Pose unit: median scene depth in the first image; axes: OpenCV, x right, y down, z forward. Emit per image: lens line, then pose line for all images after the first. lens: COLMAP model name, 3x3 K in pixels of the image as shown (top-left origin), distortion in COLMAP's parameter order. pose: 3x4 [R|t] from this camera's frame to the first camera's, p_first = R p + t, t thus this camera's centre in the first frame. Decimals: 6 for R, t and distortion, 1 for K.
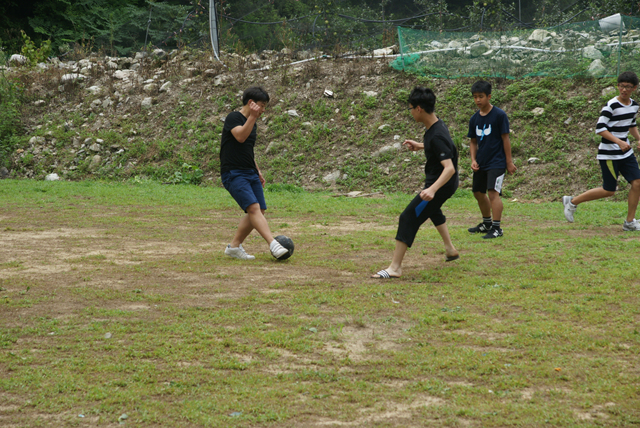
lens RADIAL K [[1733.9, 0, 316.8], [0, 1733.9, 222.3], [0, 0, 1]] dist [0.264126, 0.000000]
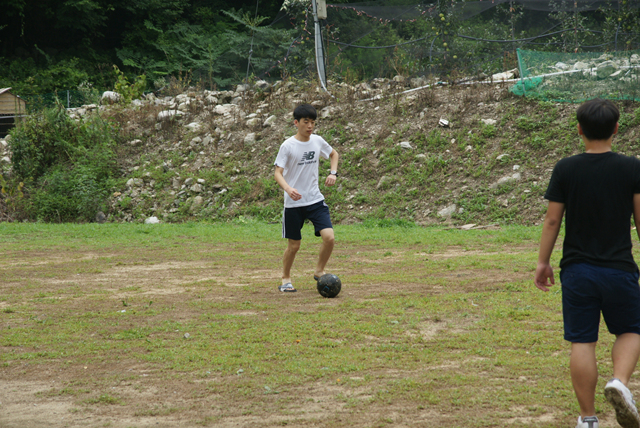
lens RADIAL K [[3320.2, 0, 308.3], [0, 3320.2, 206.9], [0, 0, 1]] dist [1.379616, 0.000000]
pose [[0.996622, -0.026447, -0.077753, 0.071284], [0.022431, 0.998391, -0.052071, 0.061452], [0.079005, 0.050151, 0.995612, -0.772357]]
